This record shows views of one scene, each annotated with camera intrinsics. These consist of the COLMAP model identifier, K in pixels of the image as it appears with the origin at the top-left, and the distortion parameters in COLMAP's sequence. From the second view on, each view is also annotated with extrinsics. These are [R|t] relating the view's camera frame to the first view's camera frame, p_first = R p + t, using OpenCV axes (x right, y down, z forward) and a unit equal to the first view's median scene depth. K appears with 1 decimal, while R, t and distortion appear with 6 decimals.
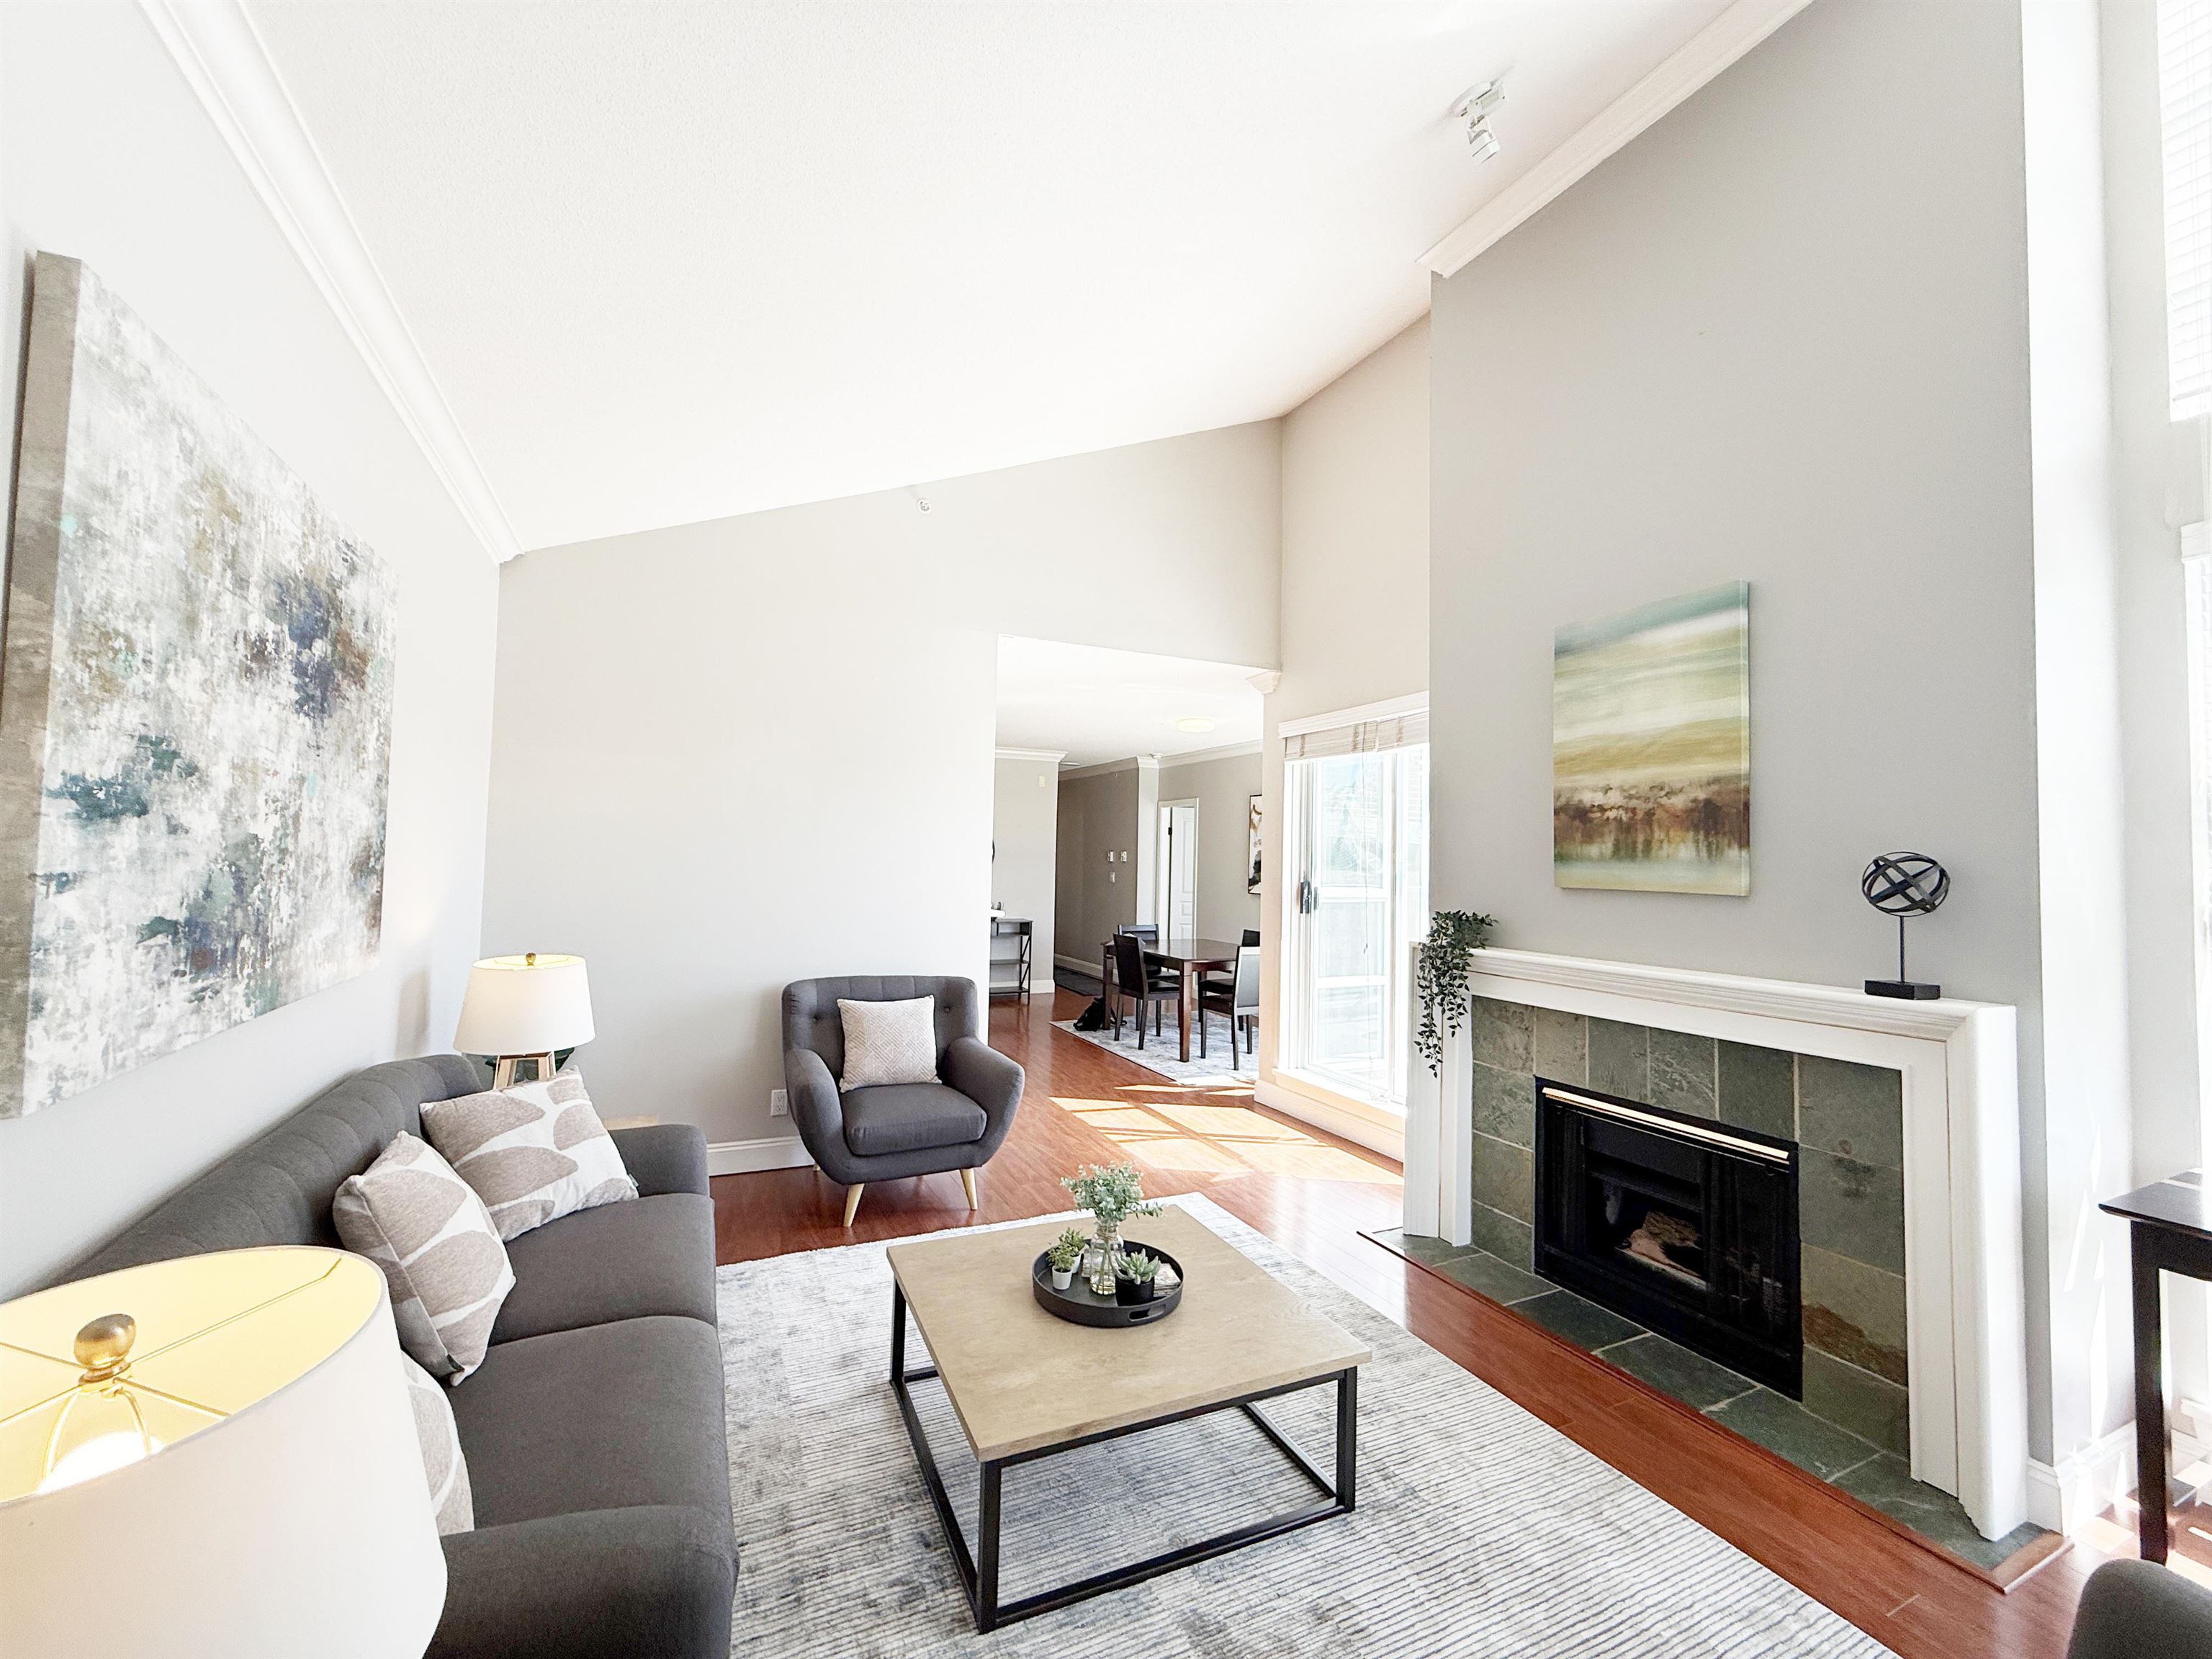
lens RADIAL K [[884.1, 0, 1100.3], [0, 884.1, 829.3], [0, 0, 1]] dist [0.000393, 0.000170]
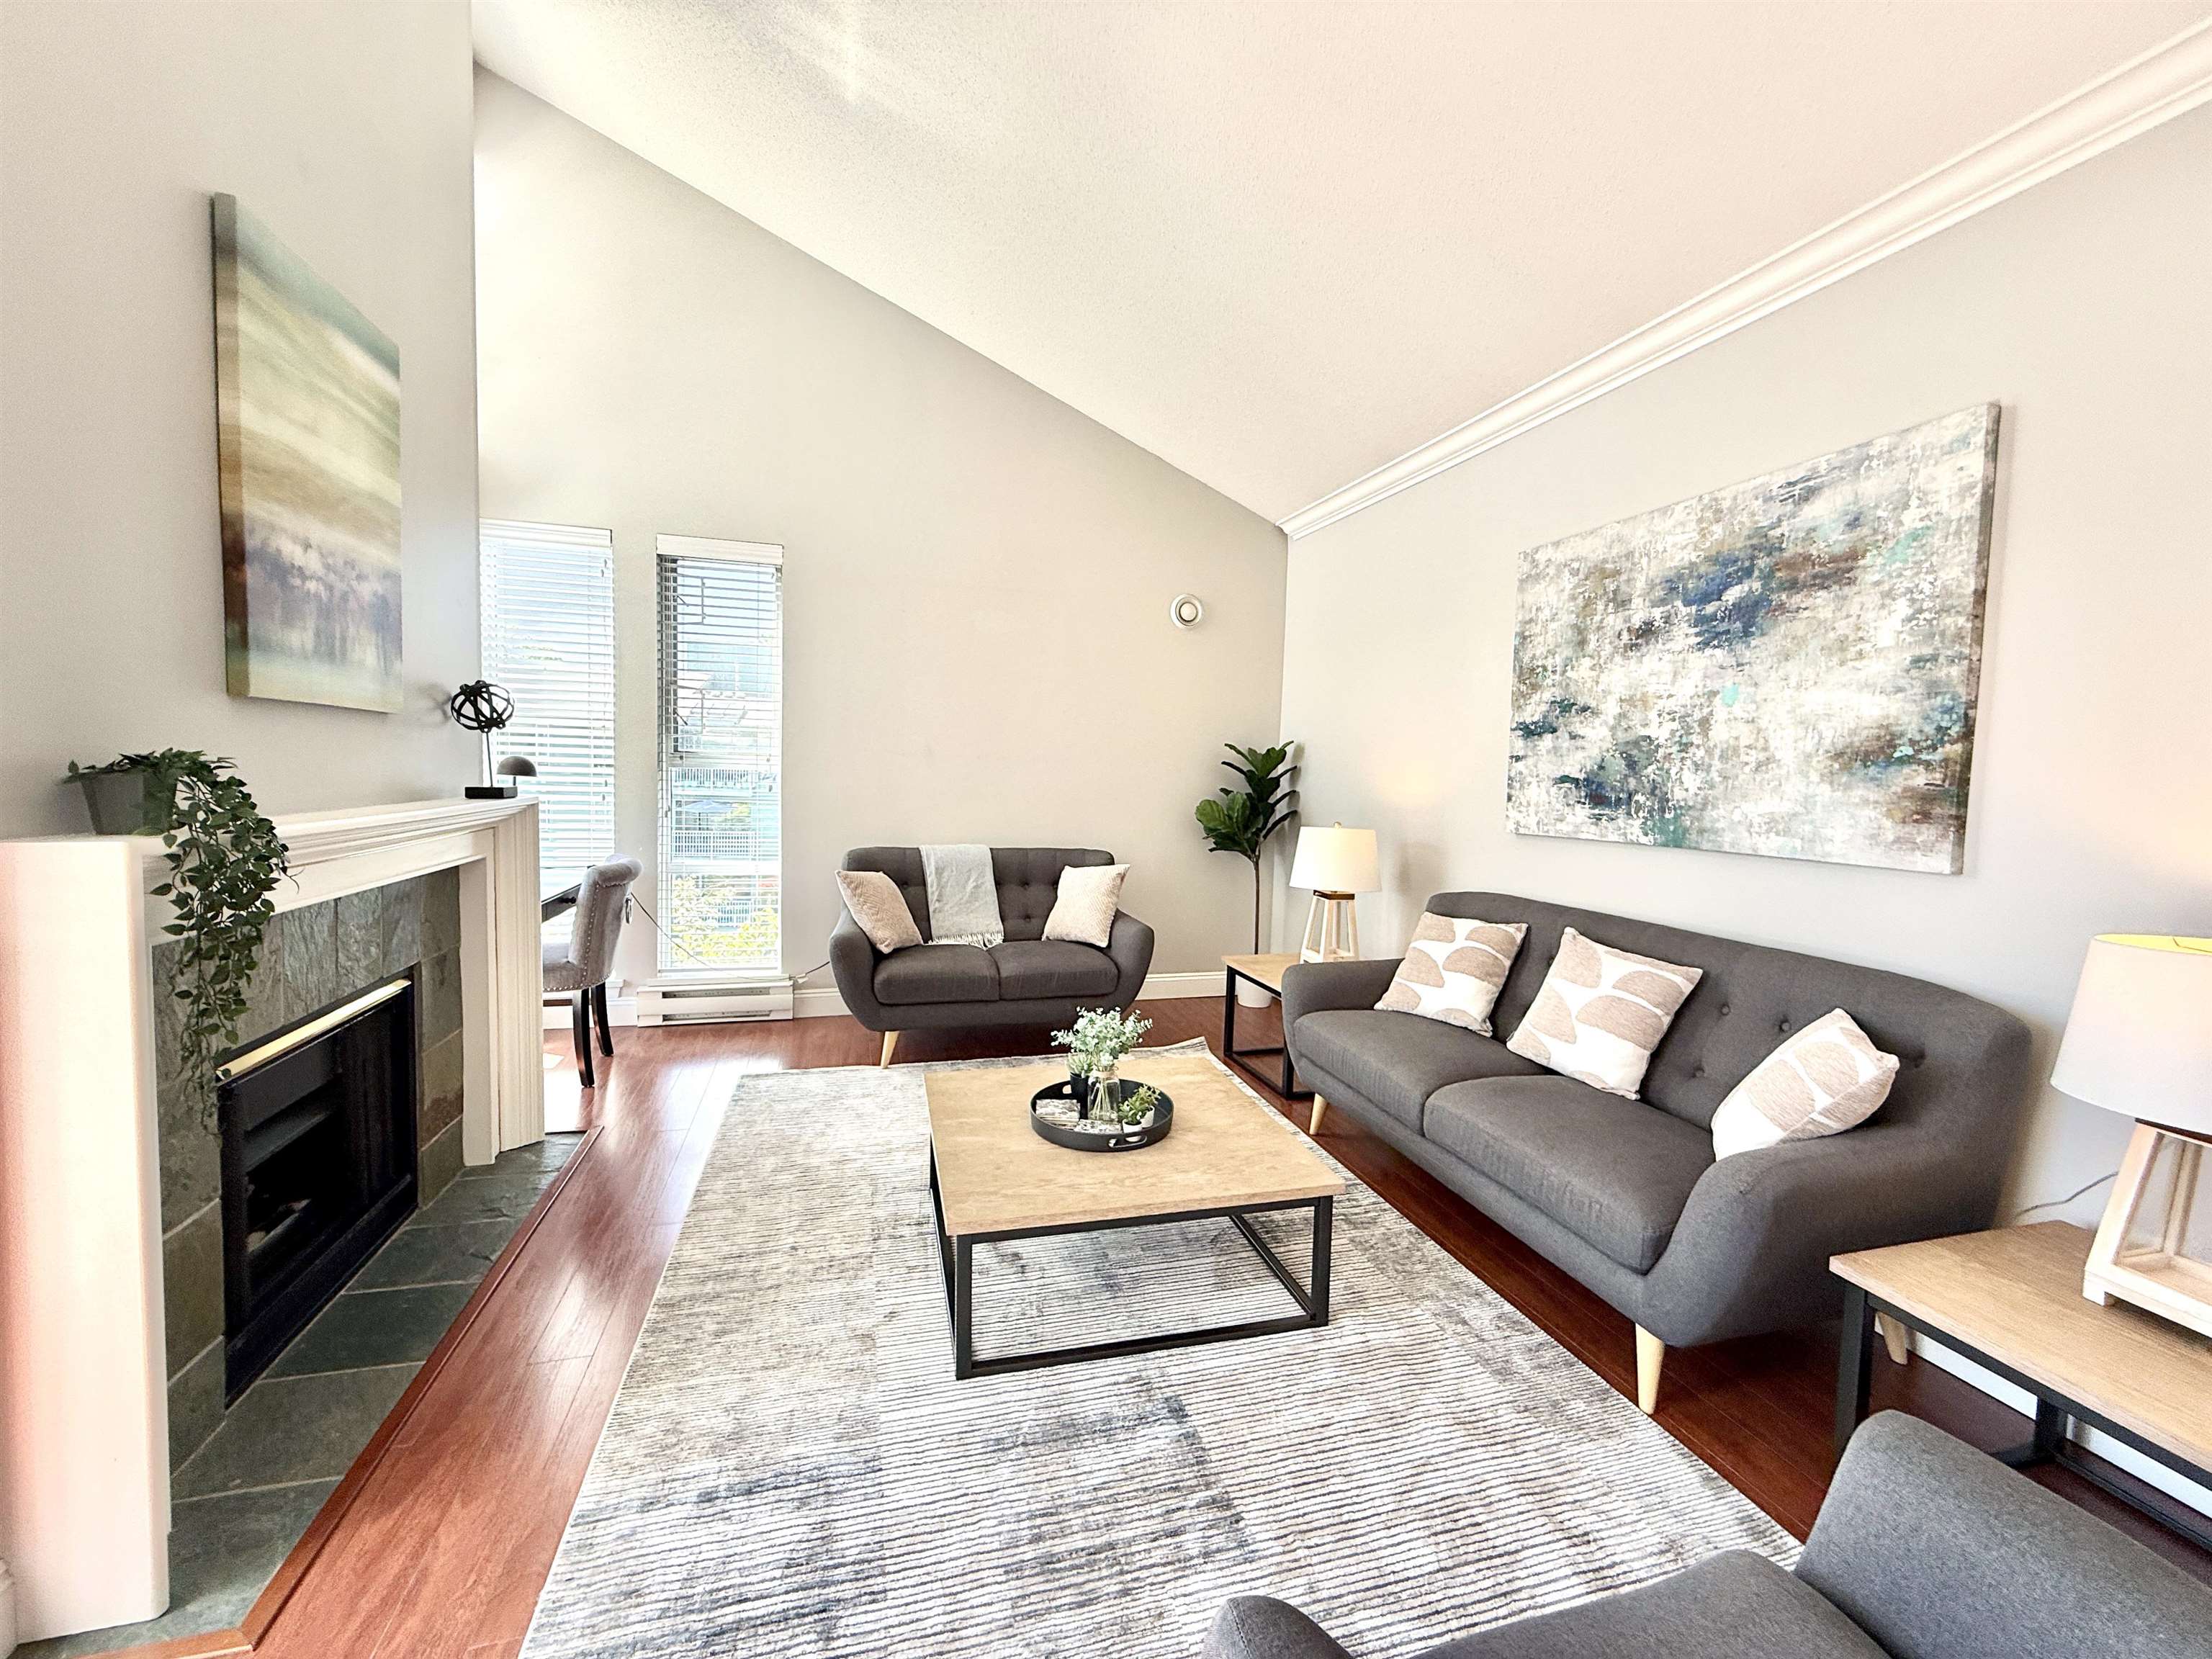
lens RADIAL K [[884.1, 0, 1100.3], [0, 884.1, 829.3], [0, 0, 1]] dist [0.000393, 0.000170]
pose [[-0.983815, -0.065172, 0.166916, -0.240834], [-0.060171, 0.997580, 0.034848, 0.224162], [-0.168783, 0.024240, -0.985355, 3.365284]]
